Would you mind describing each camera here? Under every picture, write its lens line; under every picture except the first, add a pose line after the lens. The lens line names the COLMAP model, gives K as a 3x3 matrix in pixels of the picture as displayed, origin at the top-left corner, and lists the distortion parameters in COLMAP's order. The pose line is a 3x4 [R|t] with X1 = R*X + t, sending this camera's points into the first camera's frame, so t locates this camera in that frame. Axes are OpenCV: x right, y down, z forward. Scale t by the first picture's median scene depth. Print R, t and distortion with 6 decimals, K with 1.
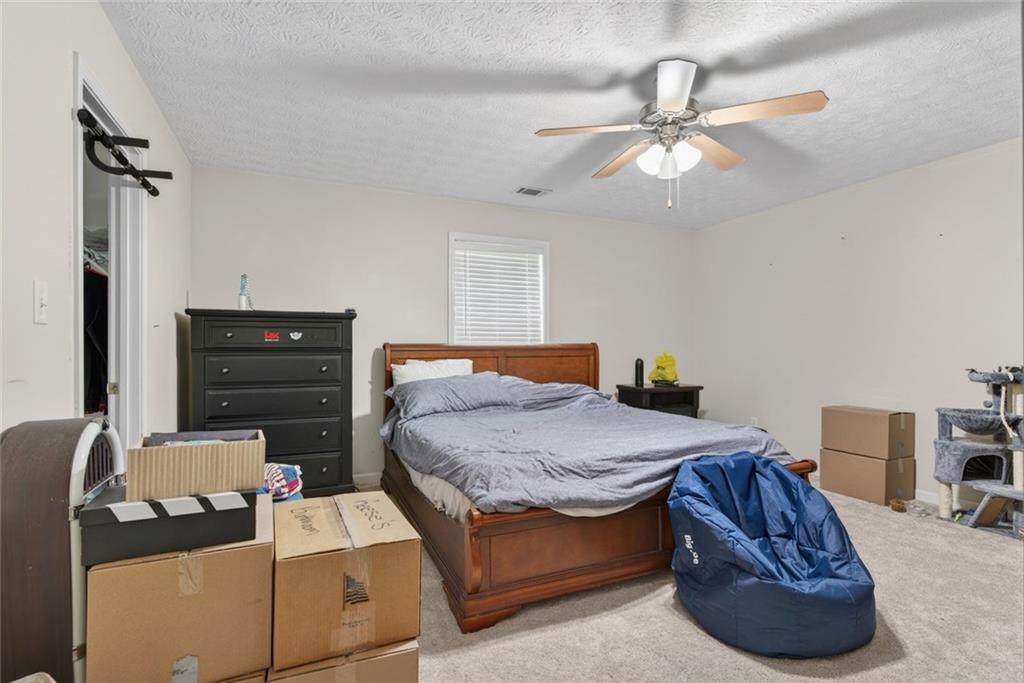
lens RADIAL K [[490.8, 0, 510.4], [0, 490.8, 346.4], [0, 0, 1]] dist [-0.000244, 0.000694]
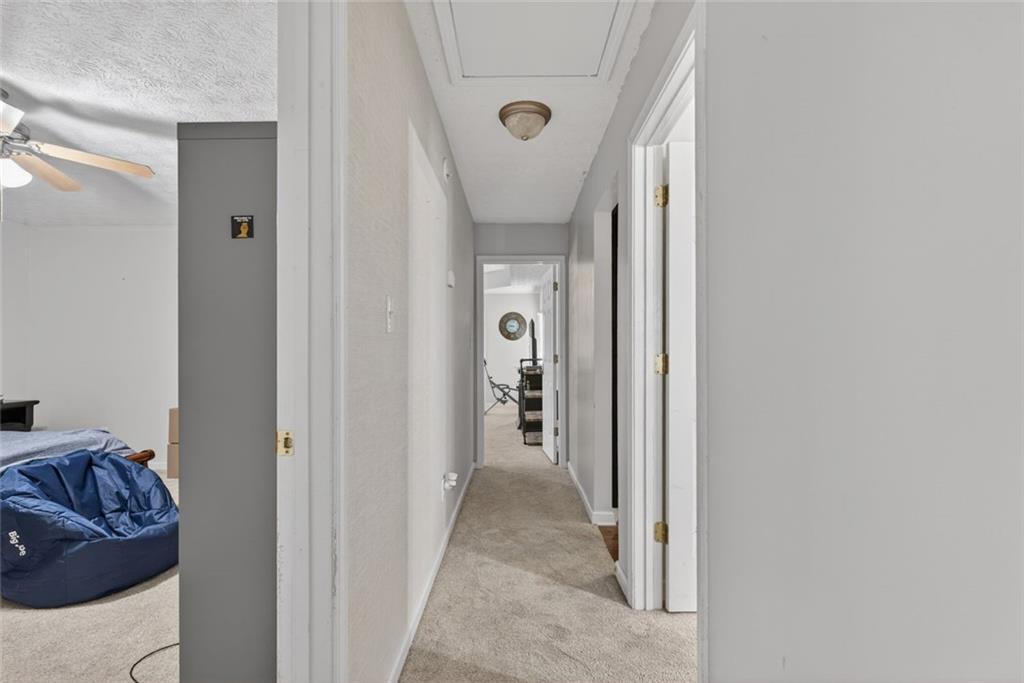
lens RADIAL K [[490.8, 0, 510.4], [0, 490.8, 346.4], [0, 0, 1]] dist [-0.000244, 0.000694]
pose [[0.426618, 0.007811, 0.904398, -0.142326], [0.010053, 0.999860, -0.013378, -0.000003], [-0.904376, 0.014799, 0.426480, -0.428187]]
